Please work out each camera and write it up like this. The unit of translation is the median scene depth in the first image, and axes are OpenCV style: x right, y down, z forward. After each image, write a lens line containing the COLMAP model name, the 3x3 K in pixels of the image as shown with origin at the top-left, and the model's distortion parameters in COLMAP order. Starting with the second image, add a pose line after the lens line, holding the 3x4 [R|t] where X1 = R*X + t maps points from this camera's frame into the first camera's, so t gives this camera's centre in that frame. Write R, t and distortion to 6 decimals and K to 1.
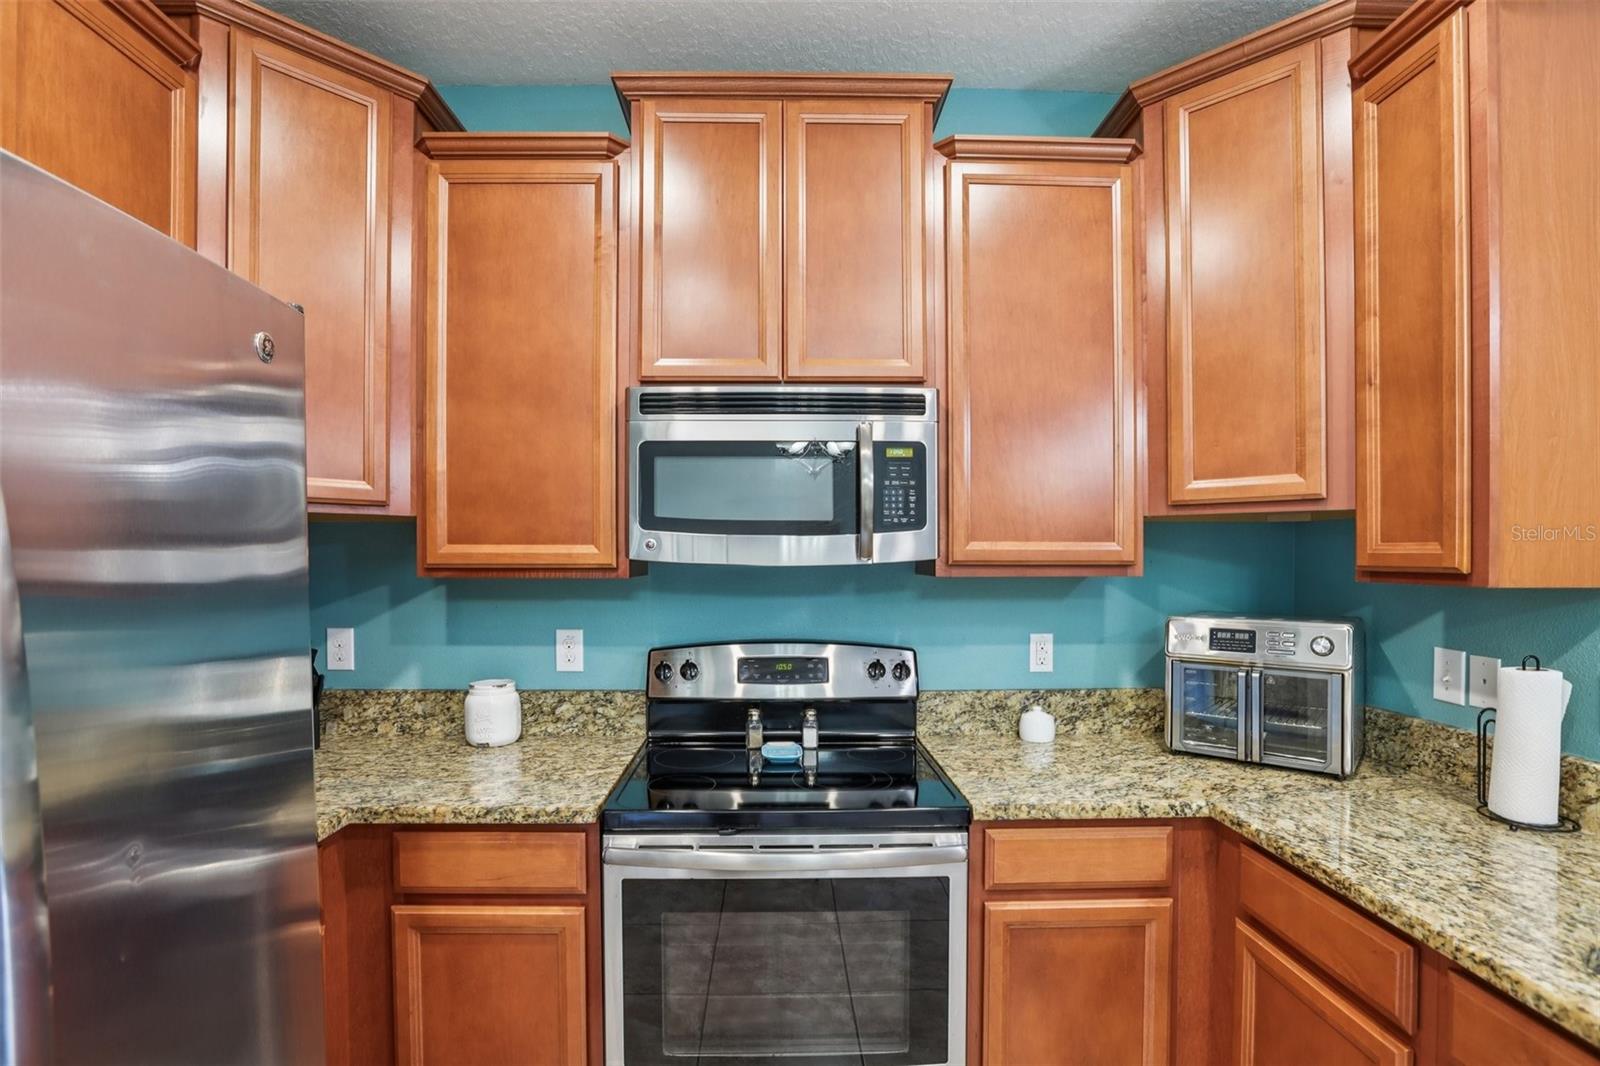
lens RADIAL K [[721.2, 0, 769.3], [0, 721.2, 559.1], [0, 0, 1]] dist [-0.028914, 0.000238]
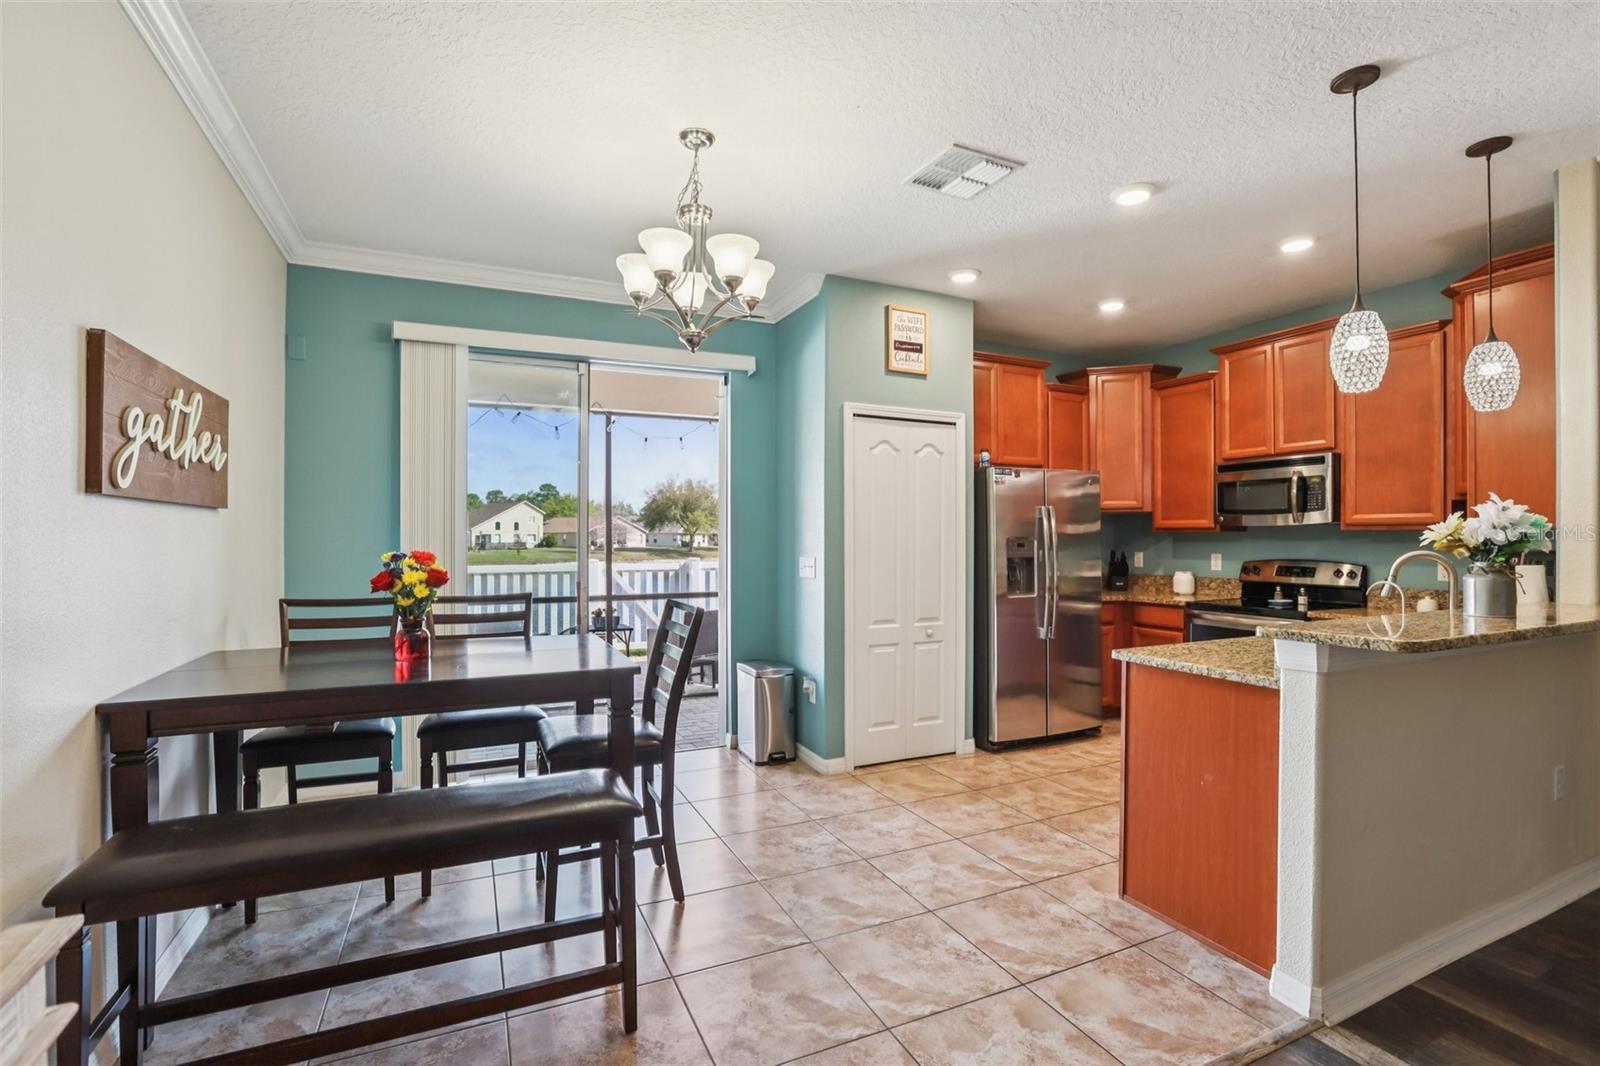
lens RADIAL K [[719.9, 0, 802.3], [0, 719.9, 539.8], [0, 0, 1]] dist [-0.053248, 0.015643]
pose [[0.416453, 0.000219, -0.909157, 1.614227], [-0.003504, 0.999993, -0.001364, 0.067170], [0.909150, 0.003753, 0.416451, -1.584138]]
